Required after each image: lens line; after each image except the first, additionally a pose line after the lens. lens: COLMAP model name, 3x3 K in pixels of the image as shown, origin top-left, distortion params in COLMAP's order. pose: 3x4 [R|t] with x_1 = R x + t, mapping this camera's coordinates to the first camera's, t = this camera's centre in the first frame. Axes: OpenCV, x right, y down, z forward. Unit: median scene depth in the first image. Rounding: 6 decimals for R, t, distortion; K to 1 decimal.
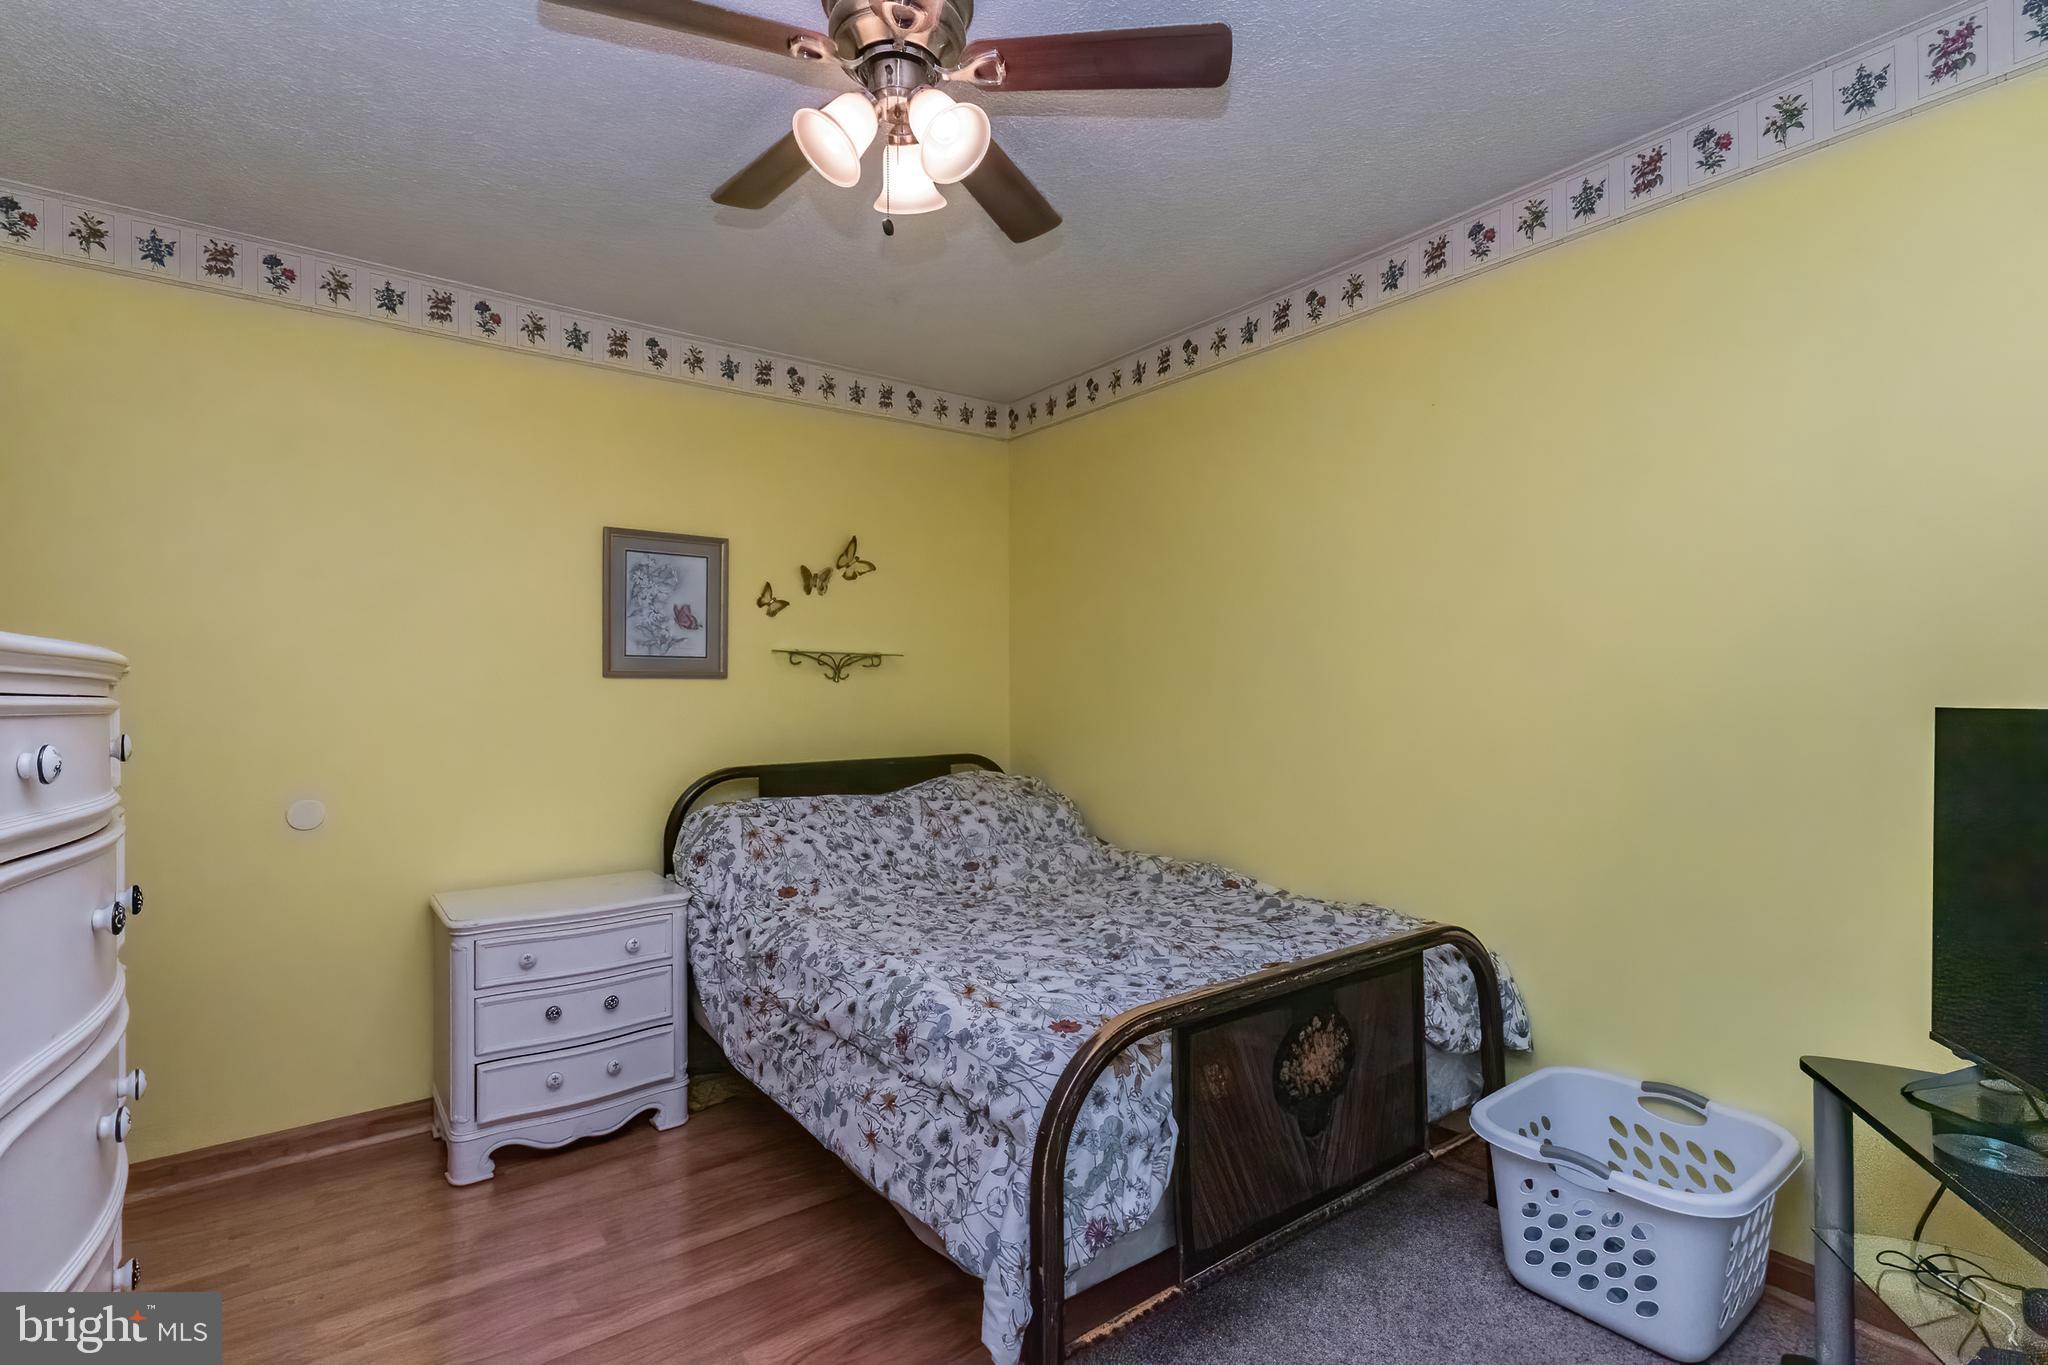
lens RADIAL K [[935.5, 0, 1020.8], [0, 935.5, 685.0], [0, 0, 1]] dist [-0.005473, 0.000210]
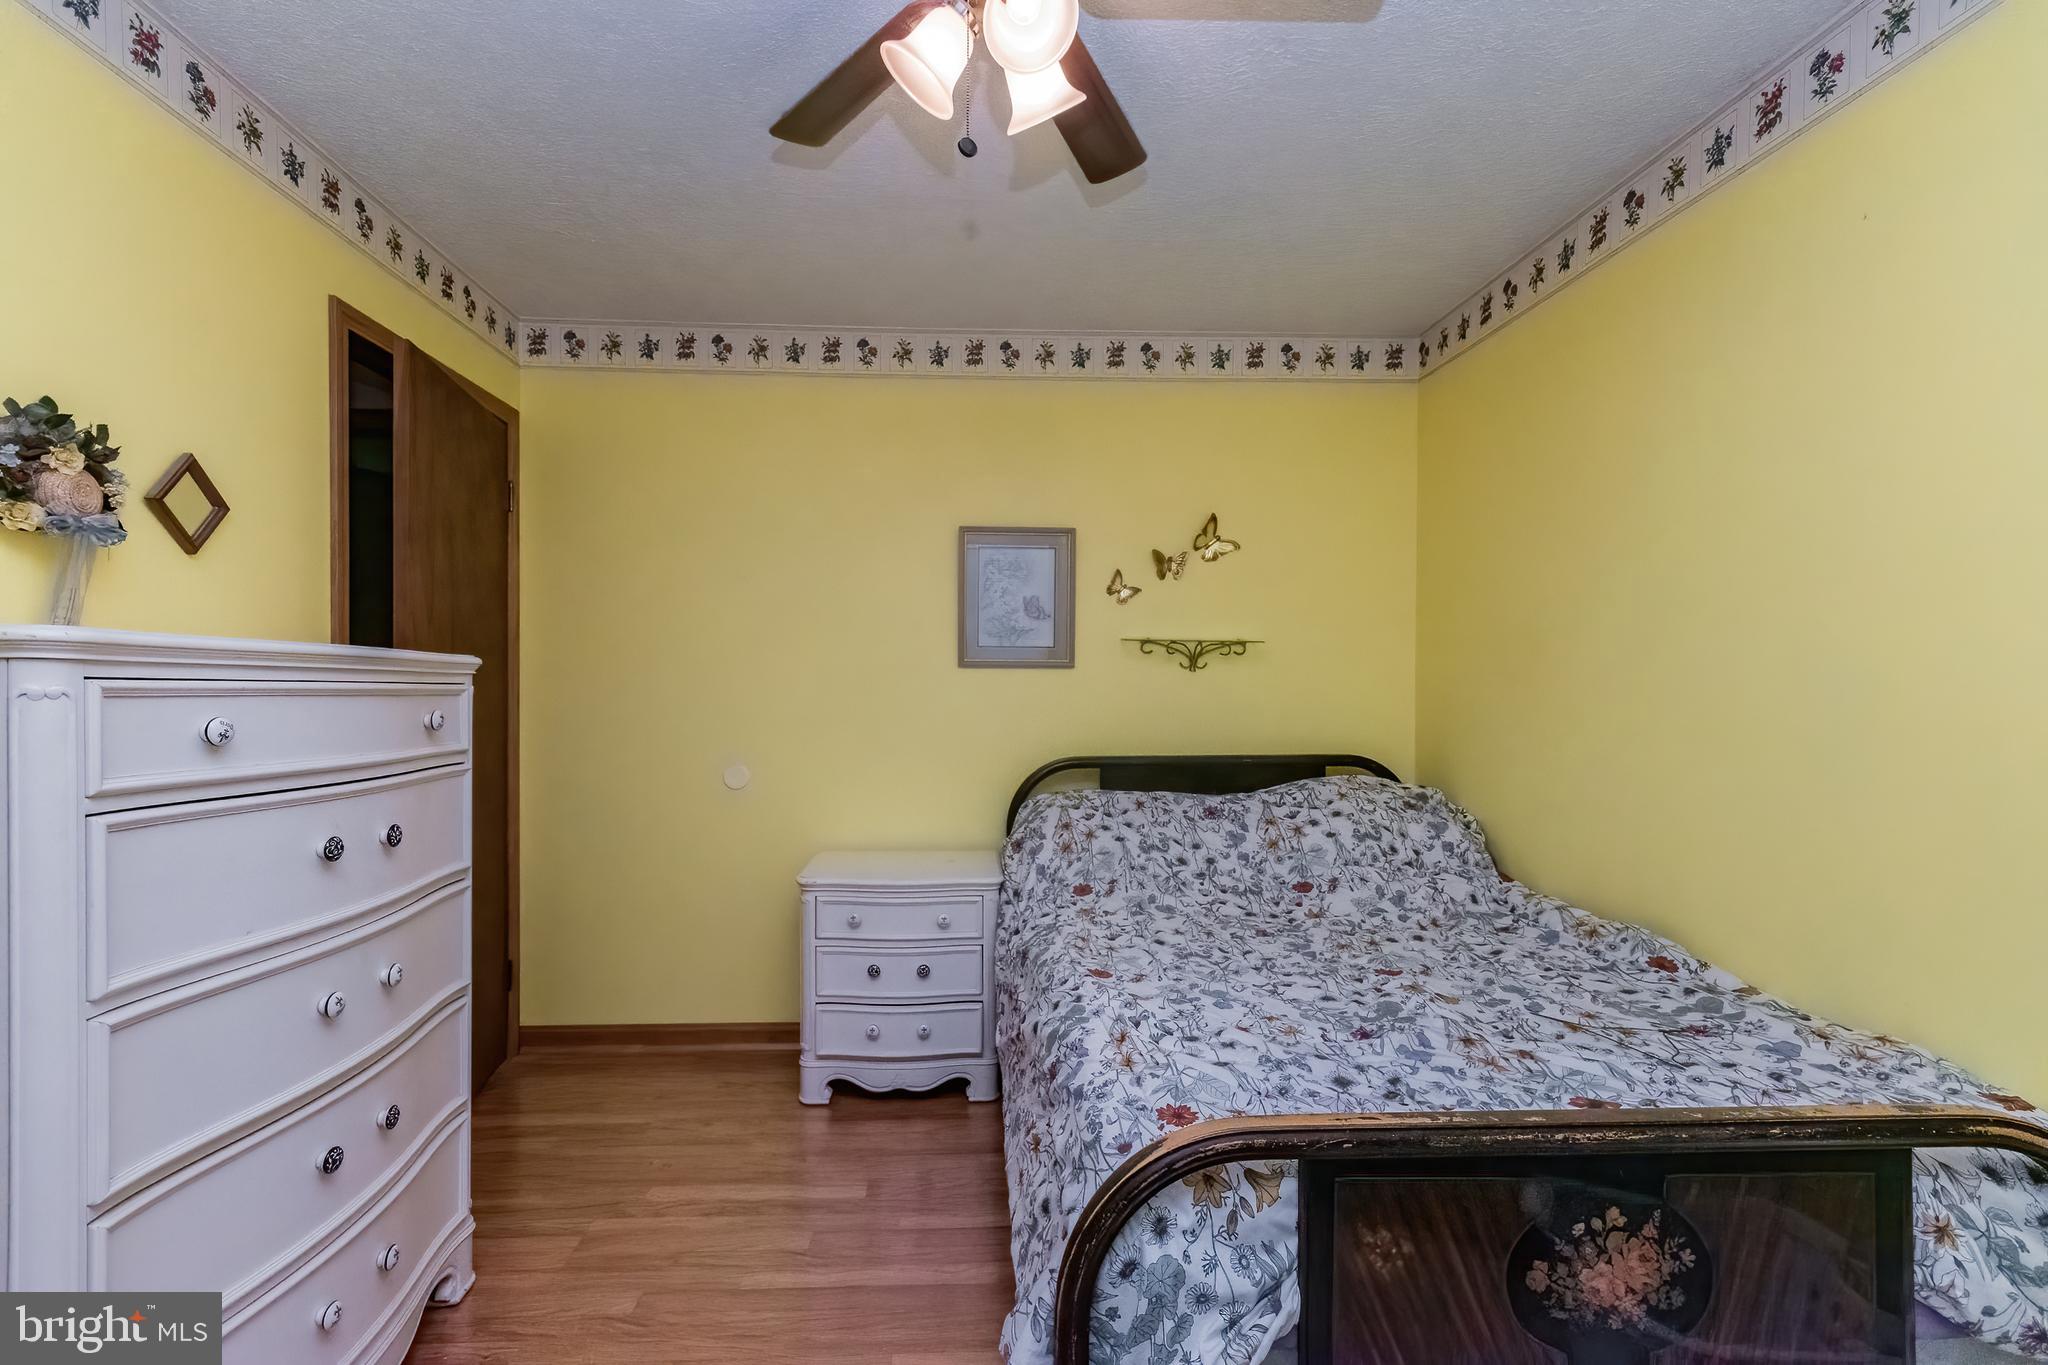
lens RADIAL K [[914.3, 0, 1009.2], [0, 914.3, 687.0], [0, 0, 1]] dist [0.001703, -0.000051]
pose [[0.826369, 0.008884, -0.563059, 0.195762], [-0.000446, 0.999886, 0.015122, -0.001563], [0.563129, -0.012245, 0.826278, 0.162119]]
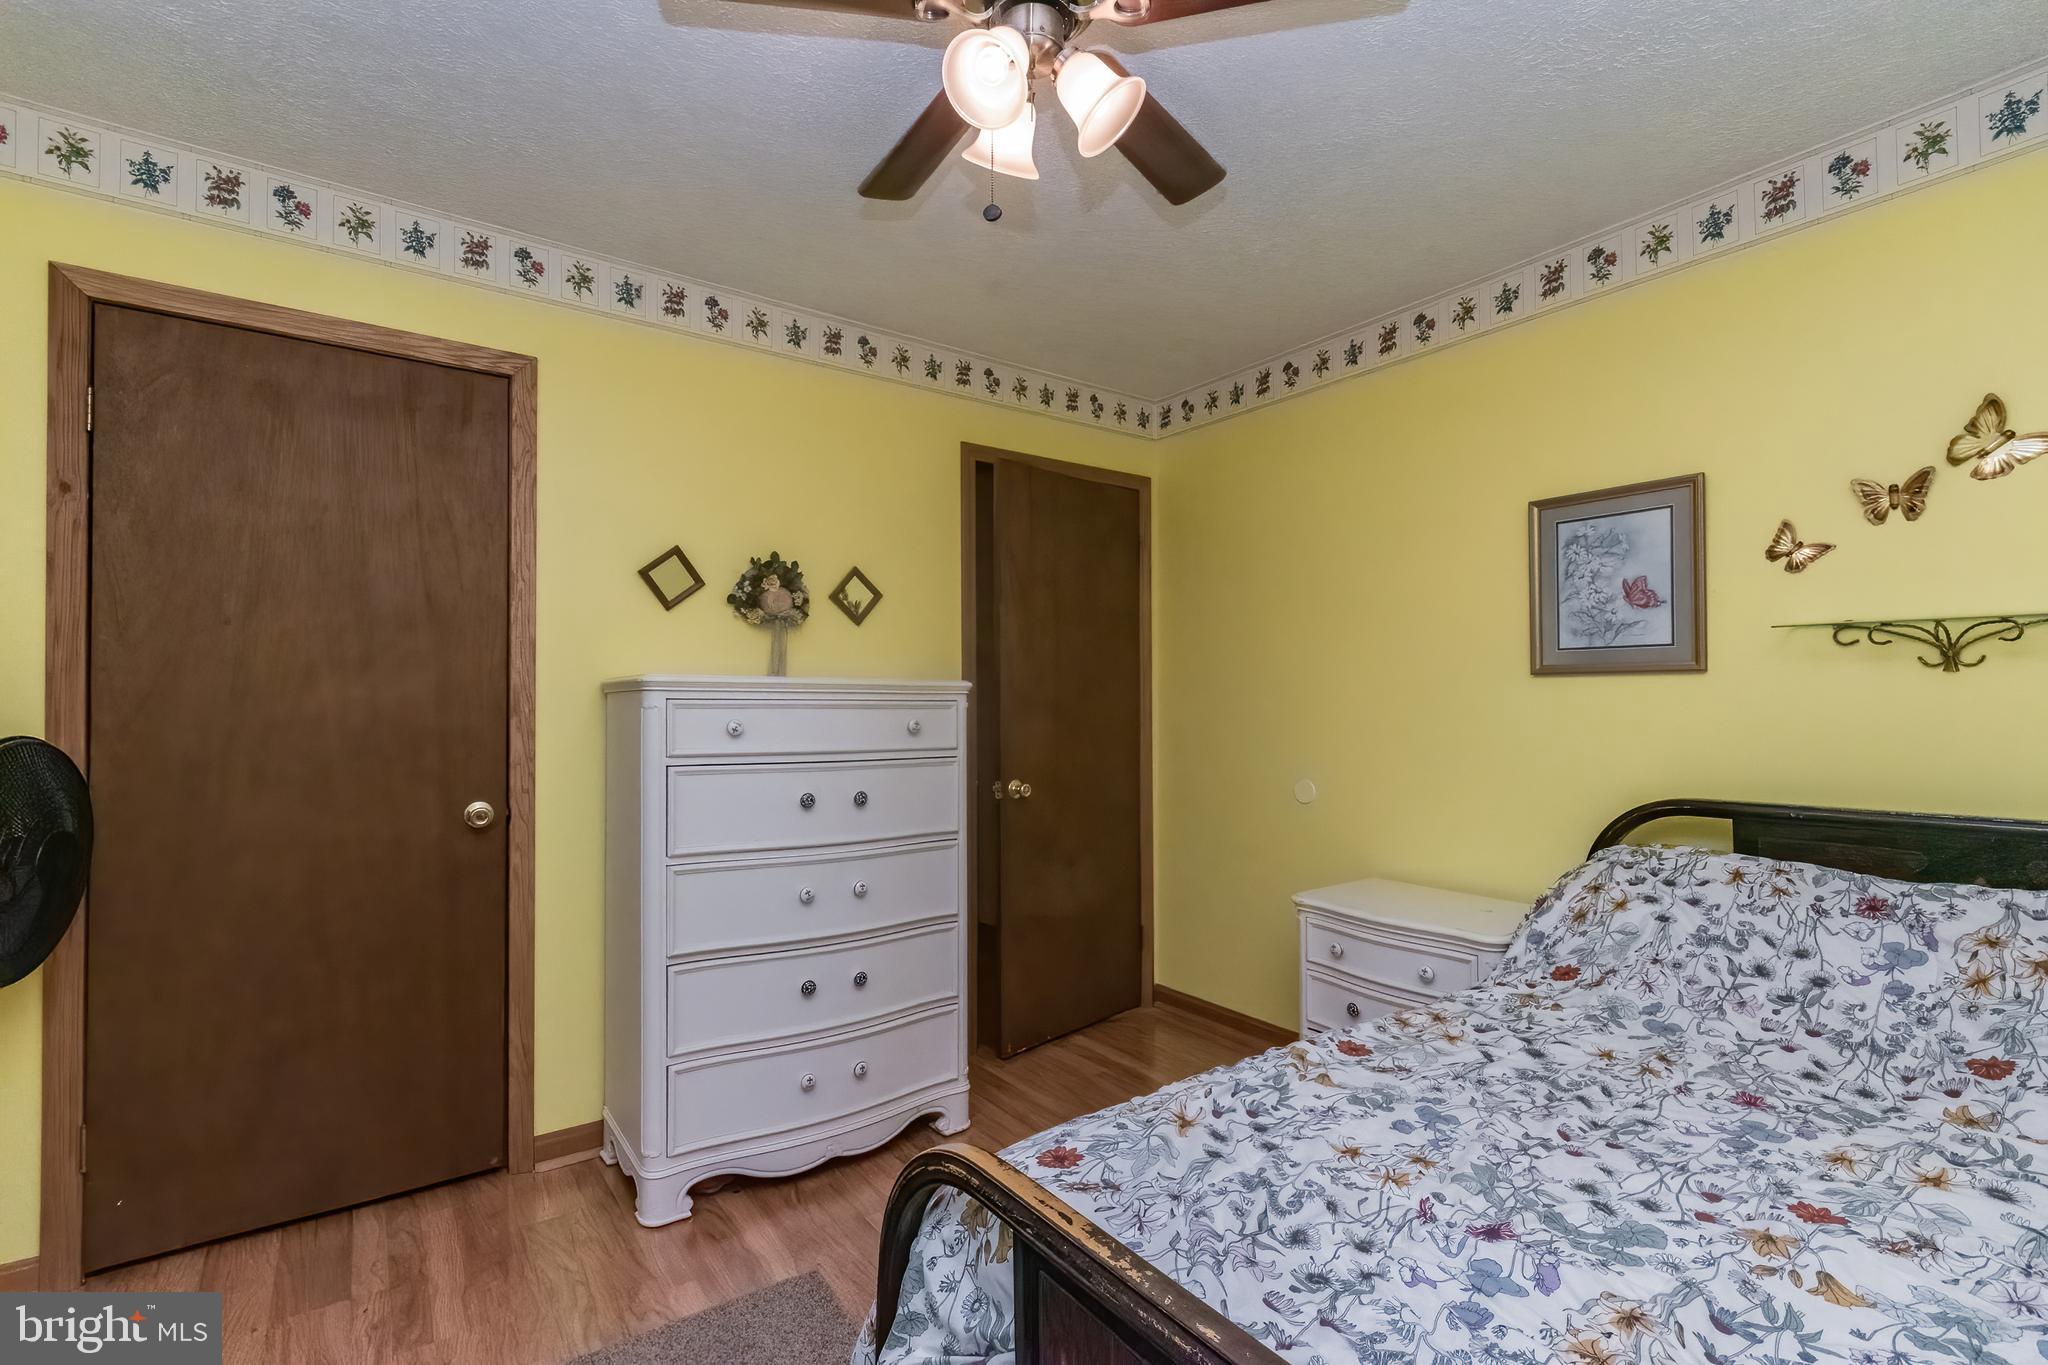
lens RADIAL K [[914.3, 0, 1009.2], [0, 914.3, 687.0], [0, 0, 1]] dist [0.001703, -0.000051]
pose [[-0.027285, -0.012475, -0.999550, 0.416905], [0.016104, 0.999787, -0.012918, 0.004849], [0.999498, -0.016449, -0.027078, 0.539011]]
